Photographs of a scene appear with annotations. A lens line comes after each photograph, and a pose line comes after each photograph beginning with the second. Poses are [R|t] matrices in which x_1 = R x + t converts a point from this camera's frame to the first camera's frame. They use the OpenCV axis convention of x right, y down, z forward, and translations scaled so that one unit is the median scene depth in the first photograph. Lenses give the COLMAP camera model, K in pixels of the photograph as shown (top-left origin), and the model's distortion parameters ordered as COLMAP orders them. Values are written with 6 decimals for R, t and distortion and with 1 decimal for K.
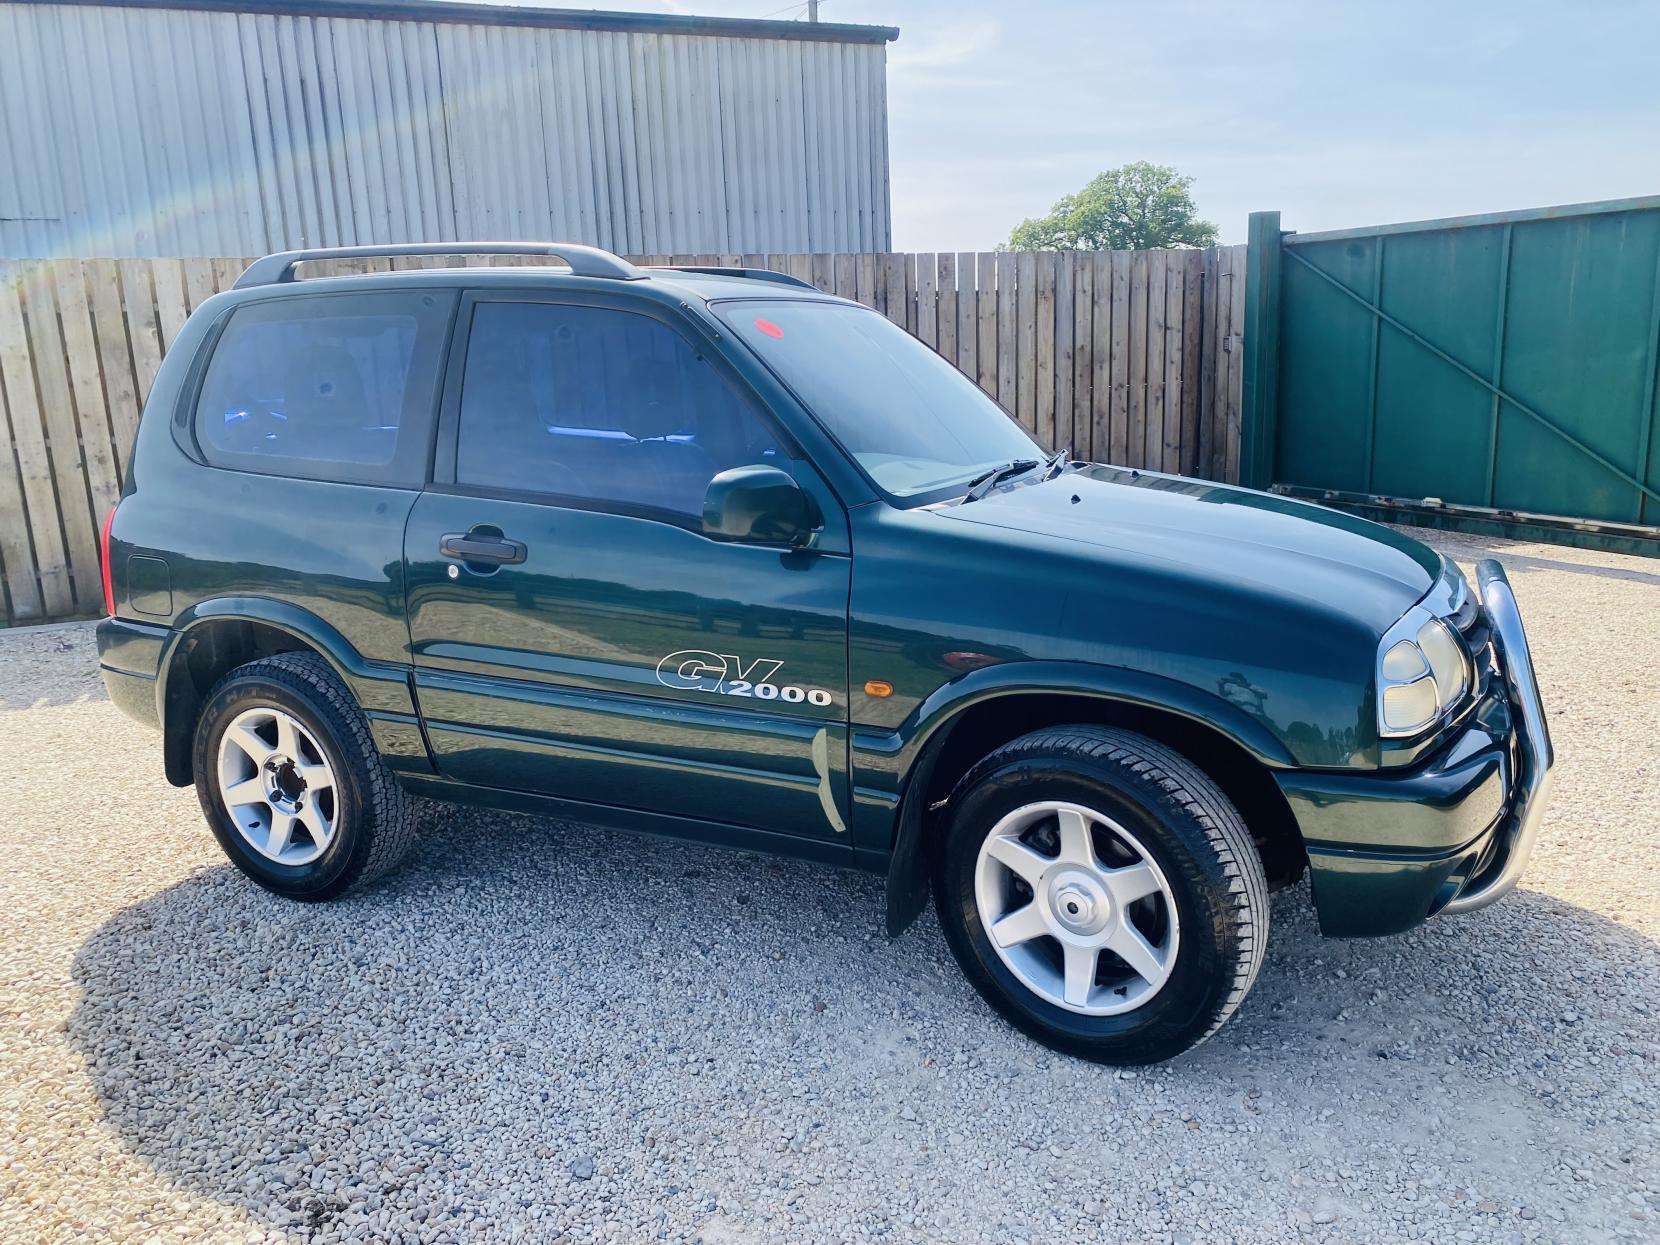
lens RADIAL K [[1250.9, 0, 835.8], [0, 1250.9, 617.9], [0, 0, 1]] dist [0.011994, -0.015146]
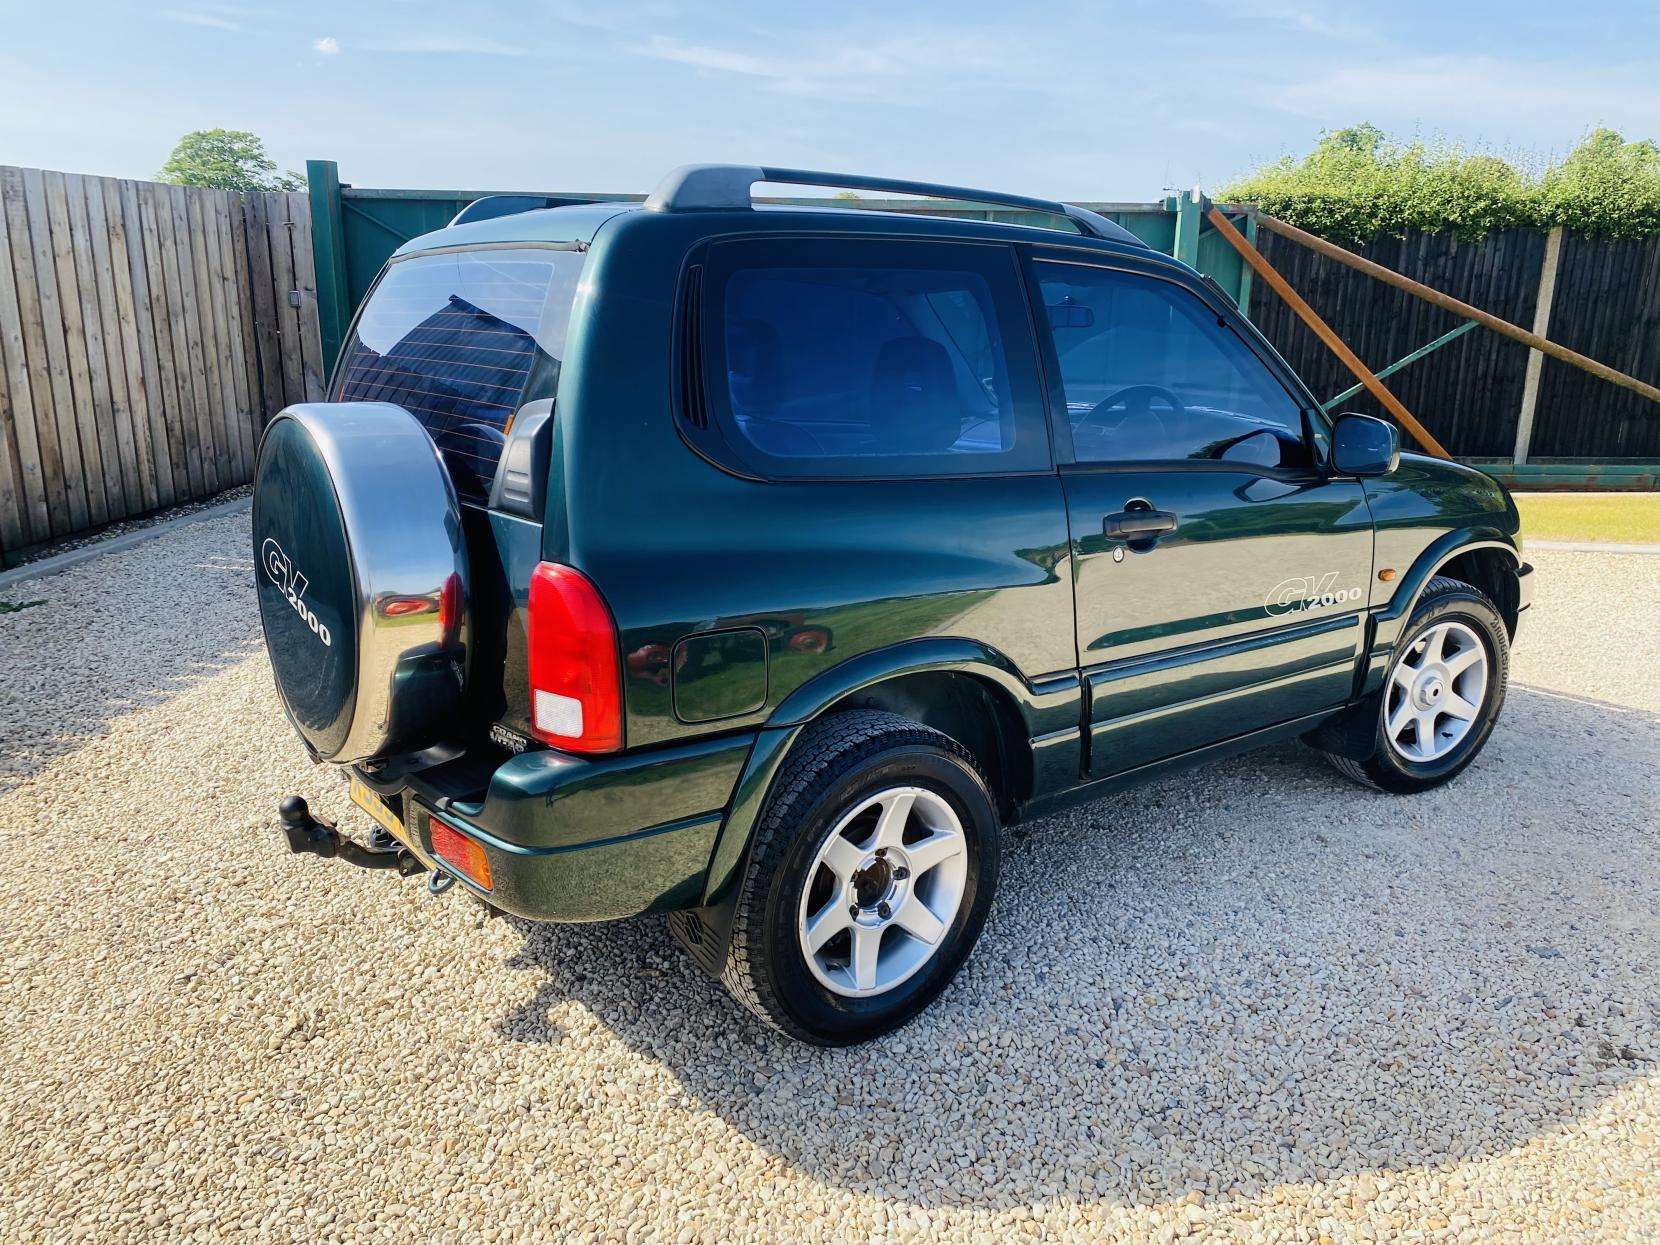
lens RADIAL K [[1250.9, 0, 836.1], [0, 1250.9, 619.2], [0, 0, 1]] dist [0.011994, -0.015146]
pose [[0.469861, -0.191063, 0.861815, -1.208568], [0.160527, 0.978511, 0.129415, -0.142486], [-0.868022, 0.077537, 0.490434, 0.728583]]
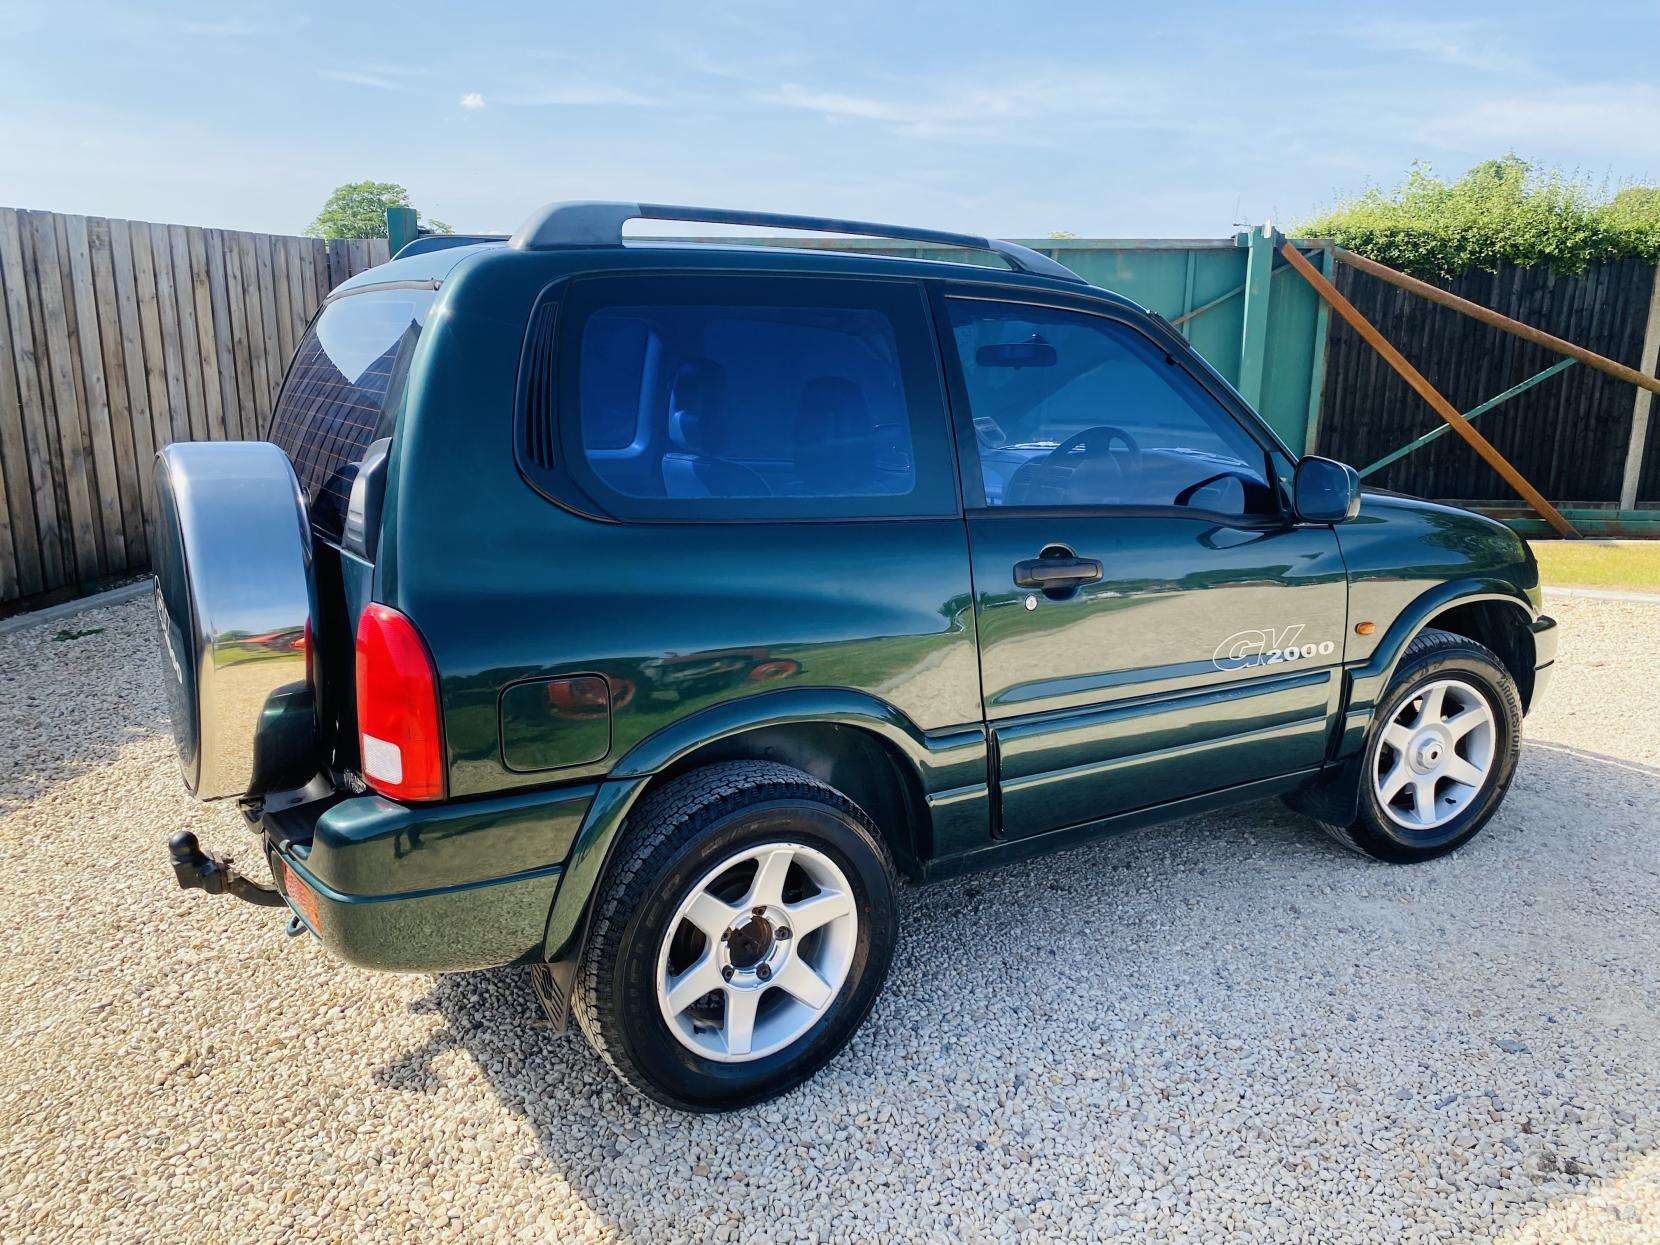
lens RADIAL K [[1250.9, 0, 831.8], [0, 1250.9, 625.0], [0, 0, 1]] dist [0.011994, -0.015146]
pose [[0.552679, -0.160189, 0.817854, -1.103100], [0.153414, 0.984138, 0.089086, -0.121025], [-0.819152, 0.076234, 0.568488, 0.614194]]
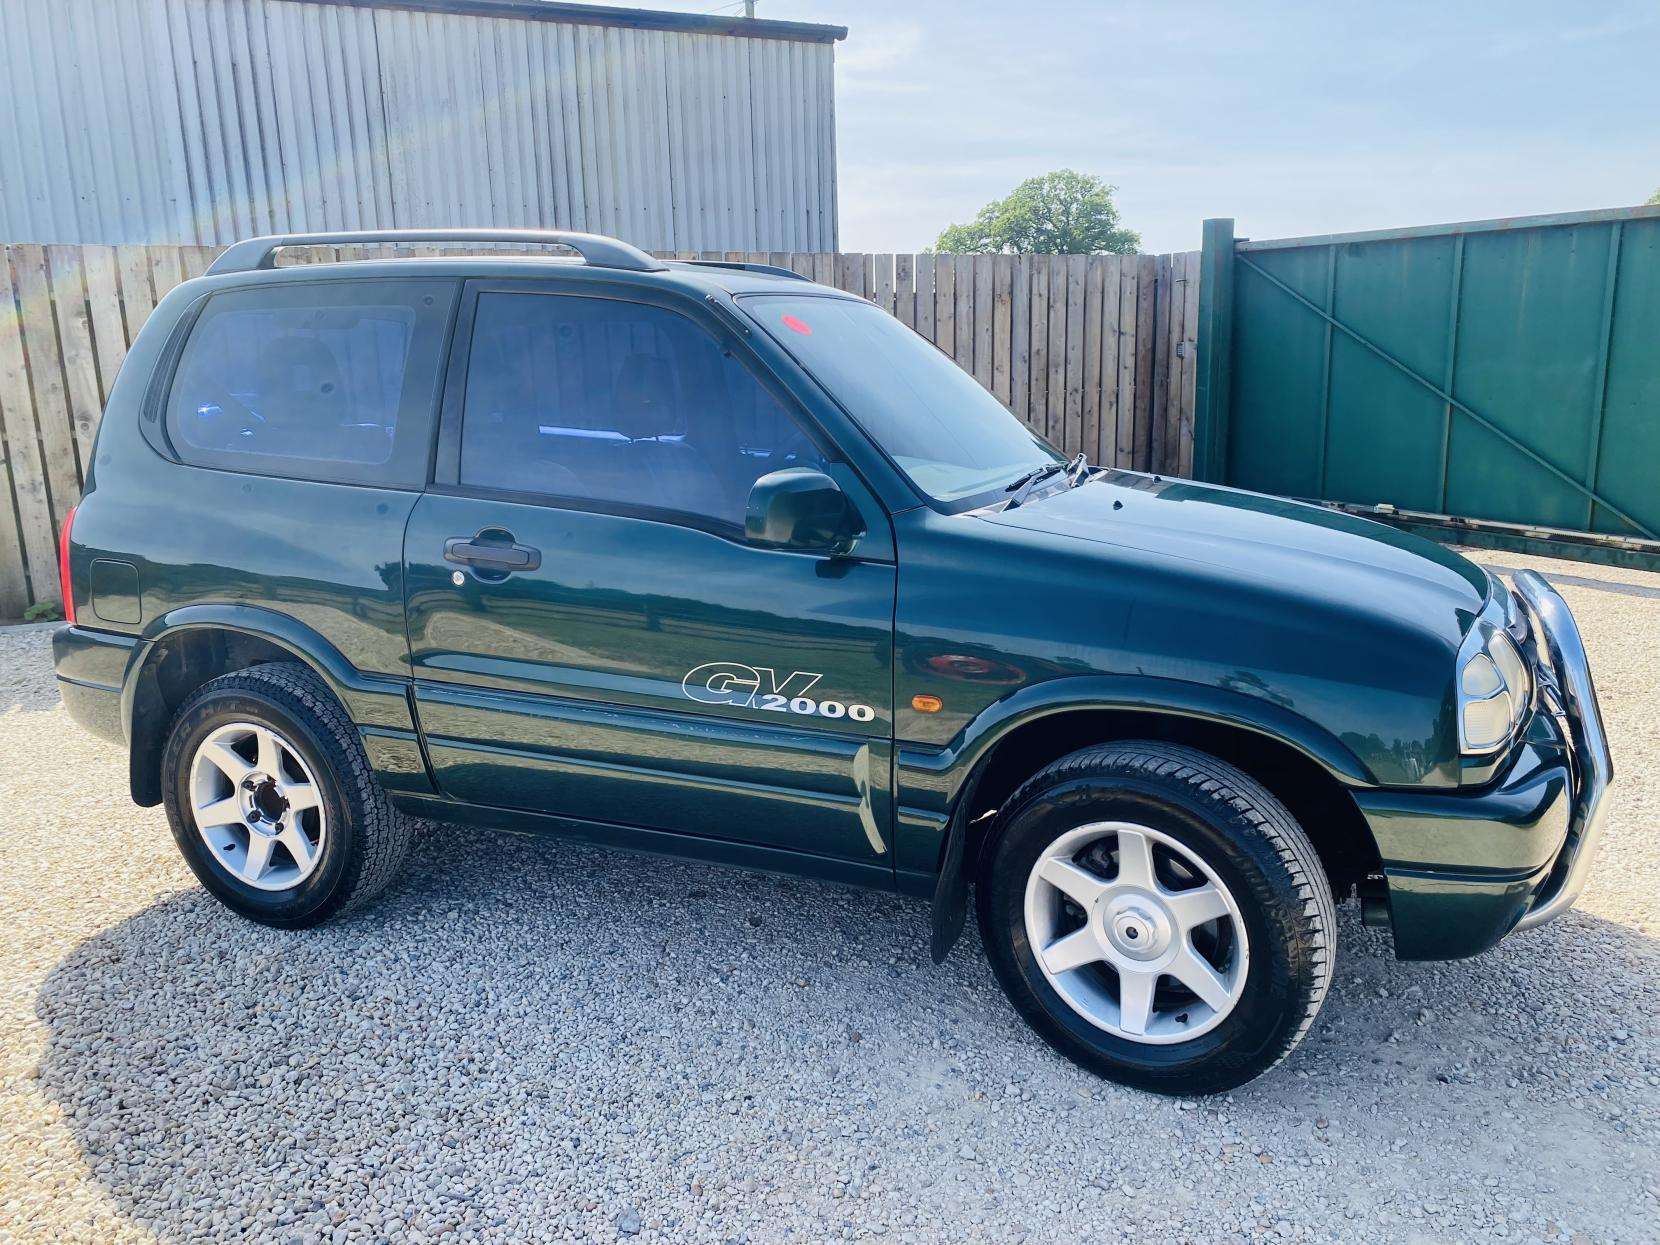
lens RADIAL K [[1250.9, 0, 832.1], [0, 1250.9, 618.5], [0, 0, 1]] dist [0.011994, -0.015146]
pose [[0.998438, 0.000927, 0.055866, -0.077475], [-0.000863, 0.999999, -0.001173, -0.006051], [-0.055867, 0.001123, 0.998438, 0.045818]]
